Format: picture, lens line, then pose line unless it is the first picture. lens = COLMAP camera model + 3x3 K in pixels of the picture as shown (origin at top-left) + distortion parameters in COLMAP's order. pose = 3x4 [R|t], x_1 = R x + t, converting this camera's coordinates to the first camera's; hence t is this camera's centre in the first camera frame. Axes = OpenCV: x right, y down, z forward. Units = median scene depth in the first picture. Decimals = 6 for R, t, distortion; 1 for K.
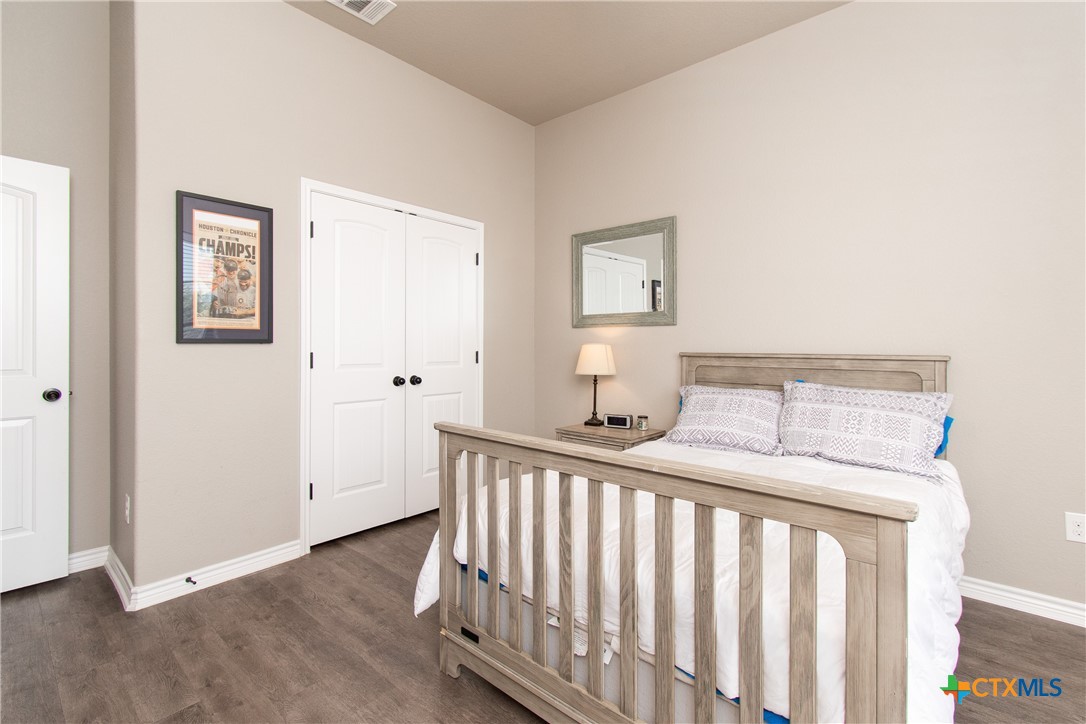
lens RADIAL K [[485.7, 0, 543.1], [0, 485.7, 343.9], [0, 0, 1]] dist [0.004558, -0.001614]
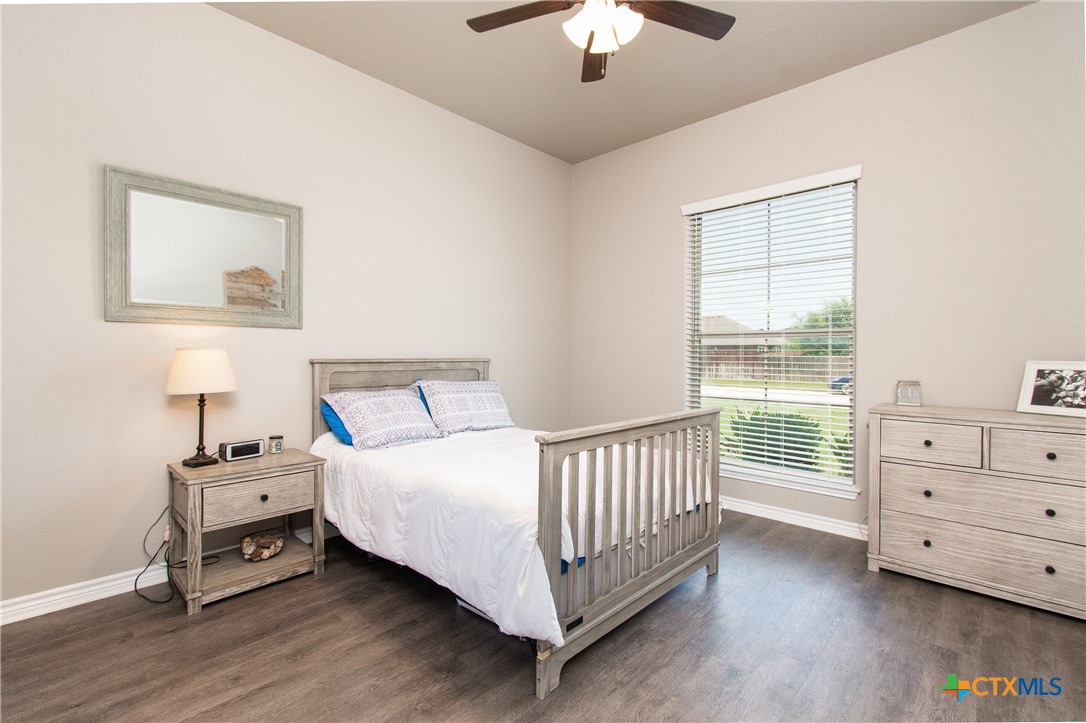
lens RADIAL K [[485.7, 0, 540.4], [0, 485.7, 357.9], [0, 0, 1]] dist [0.004558, -0.001614]
pose [[0.047320, -0.010766, 0.998822, -0.789622], [-0.009080, 0.999896, 0.011208, 0.001587], [-0.998839, -0.009600, 0.047217, 0.669607]]
